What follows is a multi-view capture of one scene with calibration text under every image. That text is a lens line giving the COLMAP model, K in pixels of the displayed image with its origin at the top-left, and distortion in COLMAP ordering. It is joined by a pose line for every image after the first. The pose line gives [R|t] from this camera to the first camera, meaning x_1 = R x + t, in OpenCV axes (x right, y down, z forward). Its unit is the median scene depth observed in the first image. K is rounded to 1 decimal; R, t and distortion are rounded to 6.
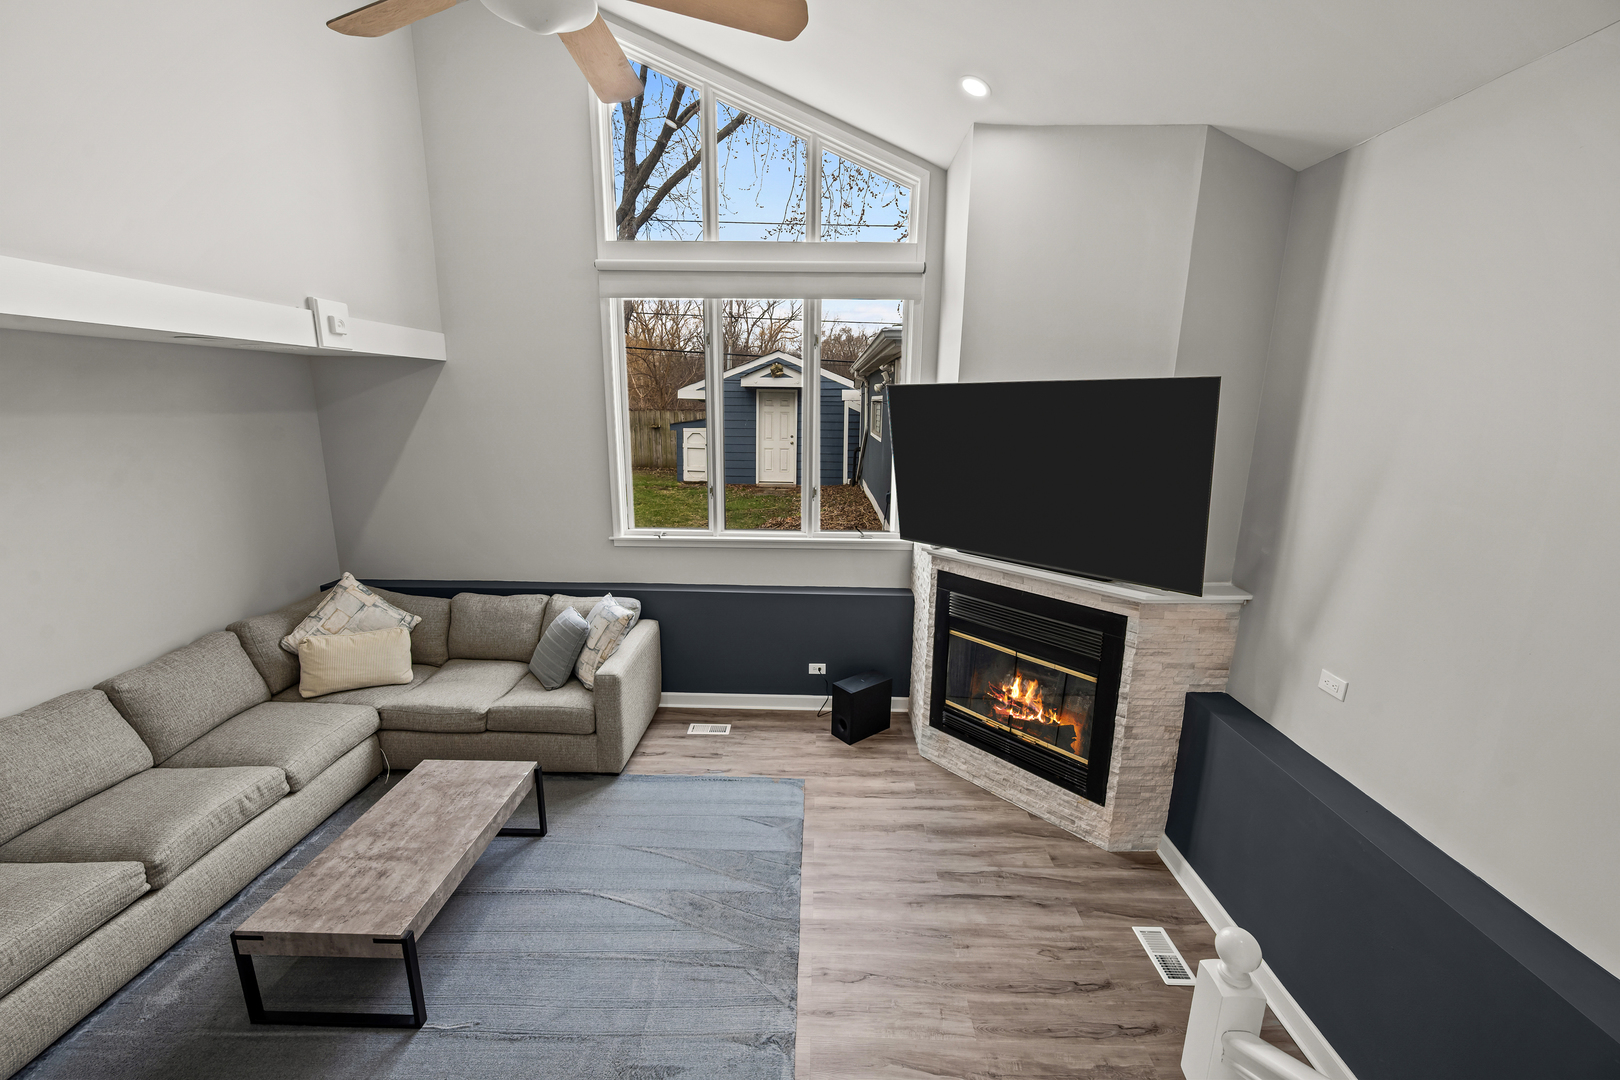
lens RADIAL K [[644.3, 0, 809.7], [0, 644.3, 542.6], [0, 0, 1]] dist [0.002216, 0.000545]
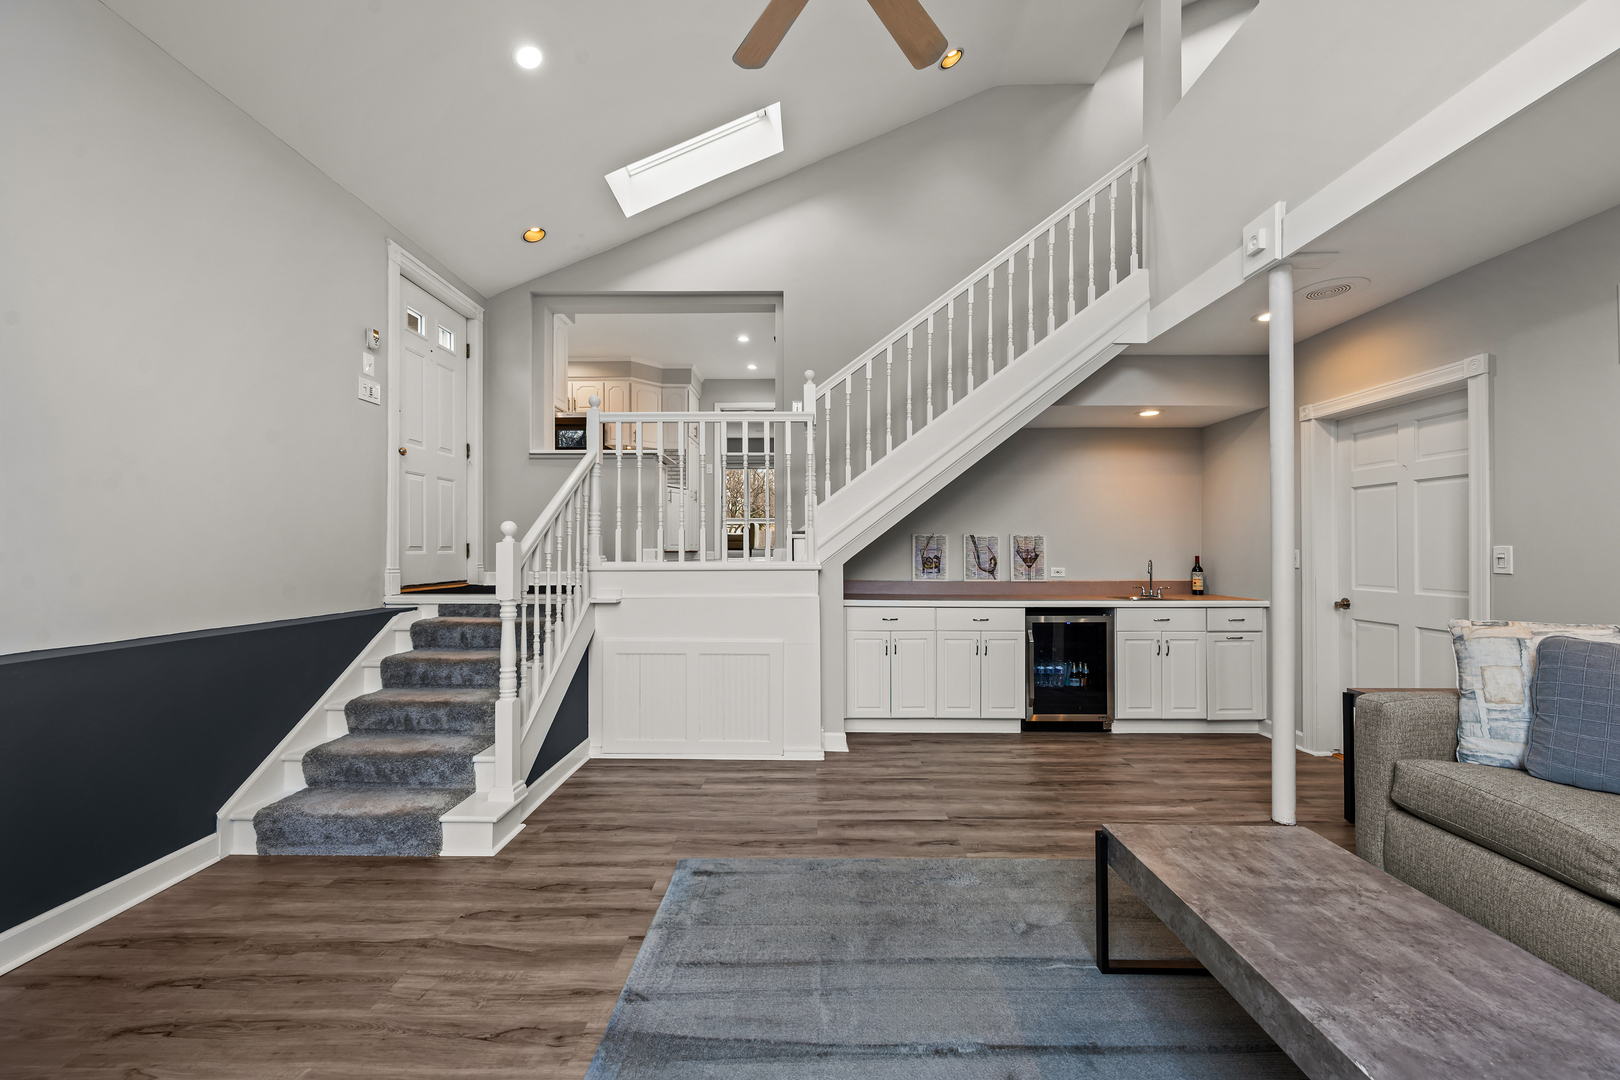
lens RADIAL K [[644.3, 0, 809.7], [0, 644.3, 545.7], [0, 0, 1]] dist [0.002216, 0.000545]
pose [[-0.999872, -0.014132, -0.007484, -0.208667], [-0.015387, 0.977669, 0.209584, 0.068581], [0.004355, 0.209673, -0.977762, 1.526733]]
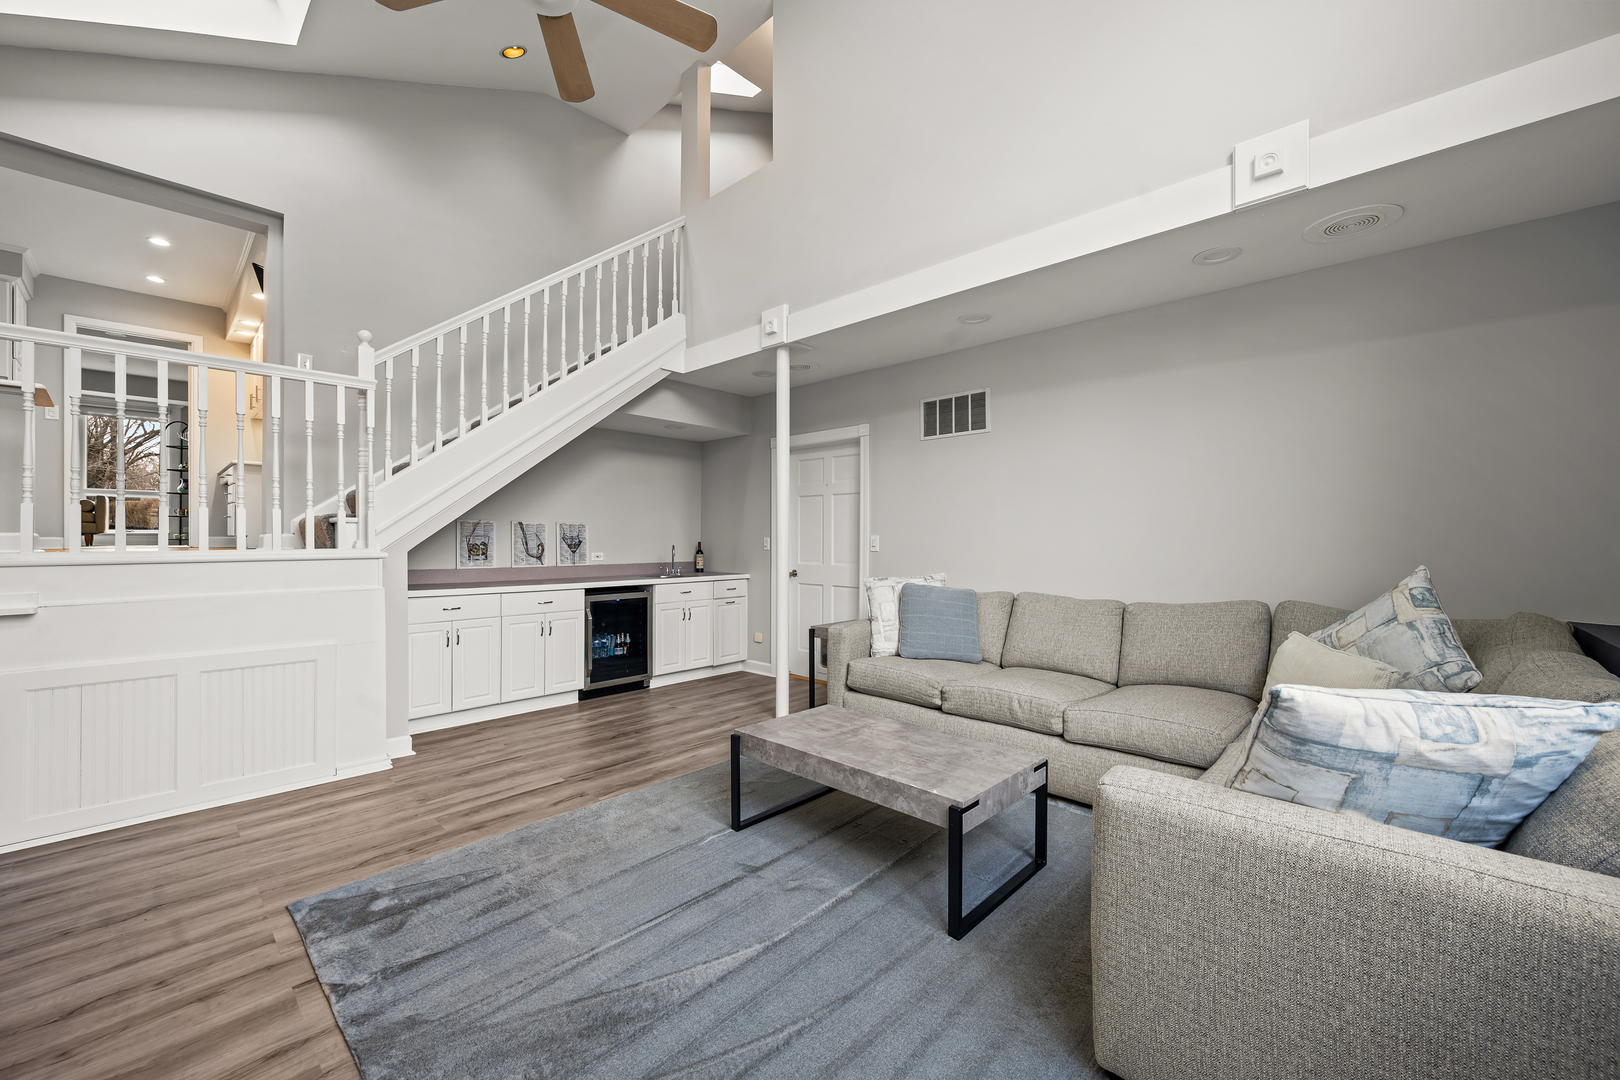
lens RADIAL K [[644.3, 0, 810.9], [0, 644.3, 536.8], [0, 0, 1]] dist [0.002216, 0.000545]
pose [[-0.674022, -0.017606, -0.738501, 0.144119], [-0.172204, 0.975918, 0.133903, 0.060903], [0.718359, 0.217427, -0.660822, 1.589003]]
